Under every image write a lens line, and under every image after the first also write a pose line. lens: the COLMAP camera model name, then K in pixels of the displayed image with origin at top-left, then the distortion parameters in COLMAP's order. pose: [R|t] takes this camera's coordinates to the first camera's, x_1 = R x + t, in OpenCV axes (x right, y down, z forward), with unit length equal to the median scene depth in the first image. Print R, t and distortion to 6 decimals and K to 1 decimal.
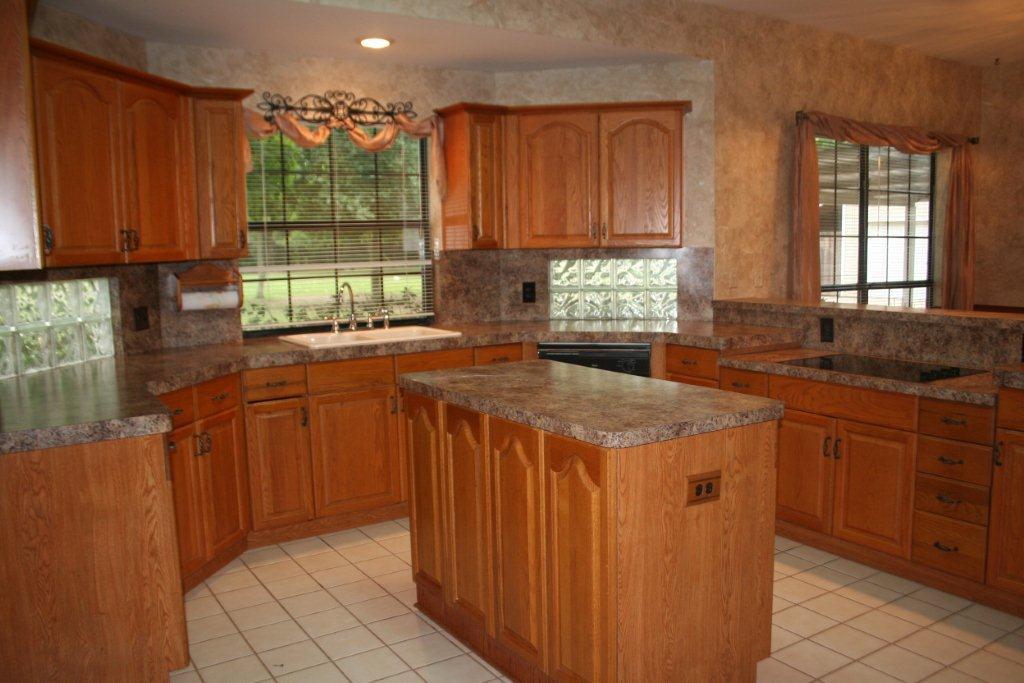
lens RADIAL K [[824.1, 0, 512.0], [0, 824.1, 341.5], [0, 0, 1]] dist [-0.150146, 0.091315]
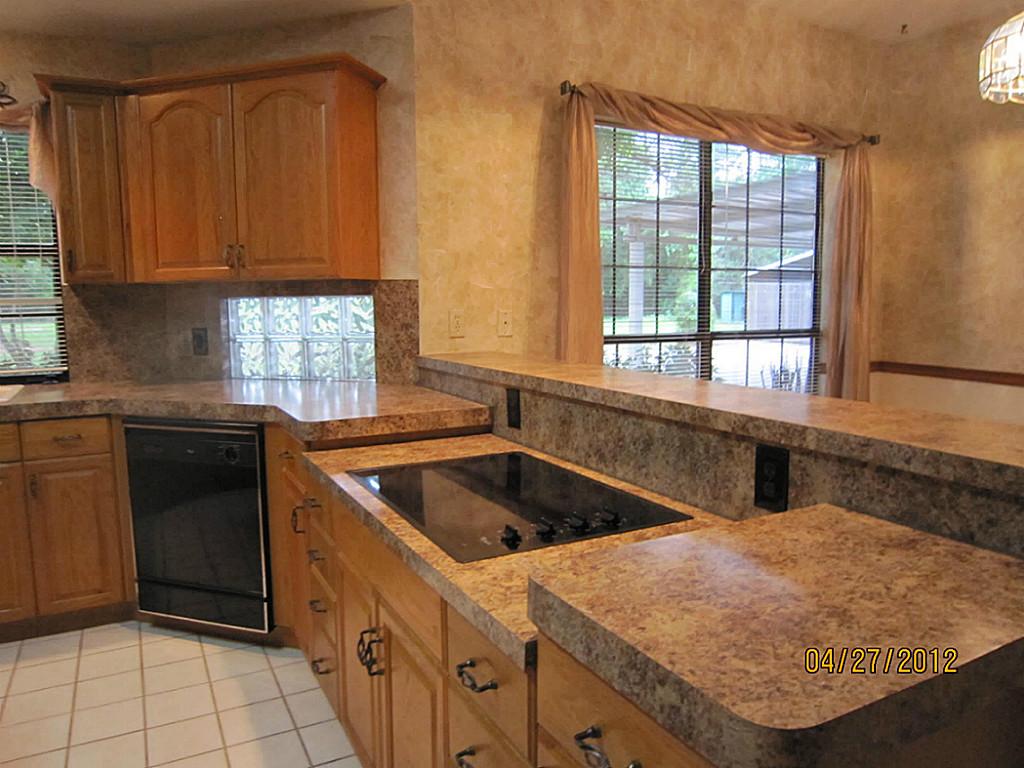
lens RADIAL K [[729.8, 0, 512.0], [0, 729.8, 384.0], [0, 0, 1]] dist [-0.066680, 0.002942]
pose [[0.997967, 0.015984, -0.061696, 0.348117], [-0.015558, 0.999852, 0.007389, -0.030574], [0.061804, -0.006414, 0.998068, 0.367750]]
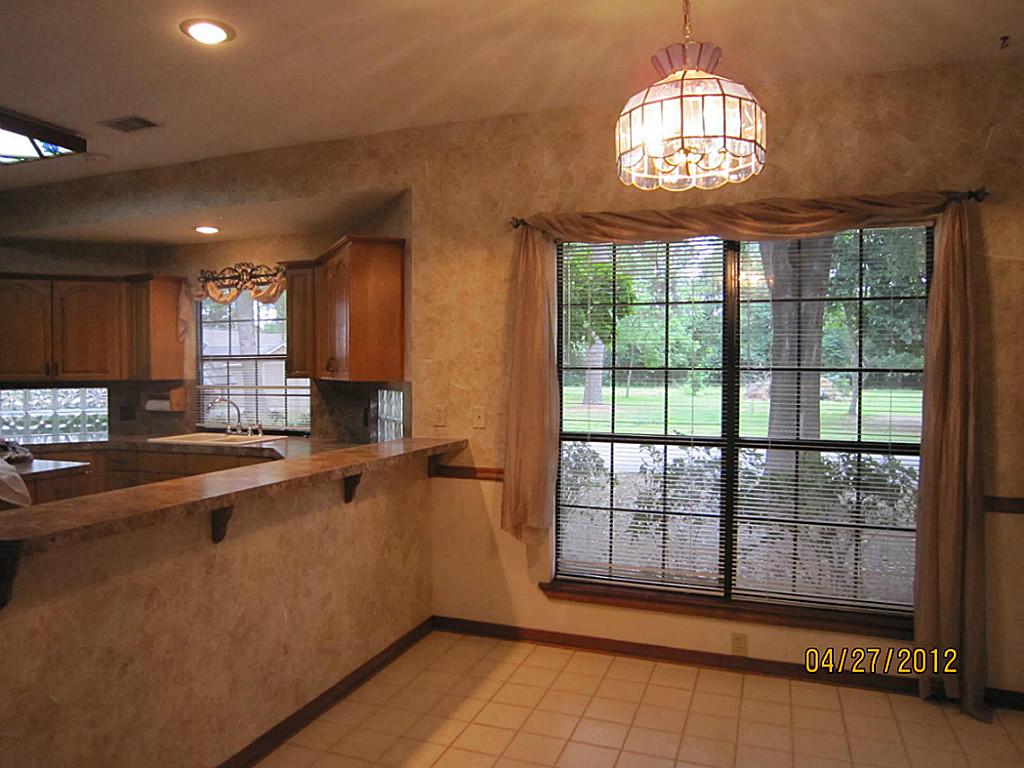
lens RADIAL K [[703.1, 0, 512.0], [0, 703.1, 384.0], [0, 0, 1]] dist [-0.060484, -0.006234]
pose [[0.624488, 0.030658, -0.780433, 0.902971], [-0.099287, 0.994239, -0.040390, -0.086822], [0.774698, 0.102710, 0.623934, 0.555580]]
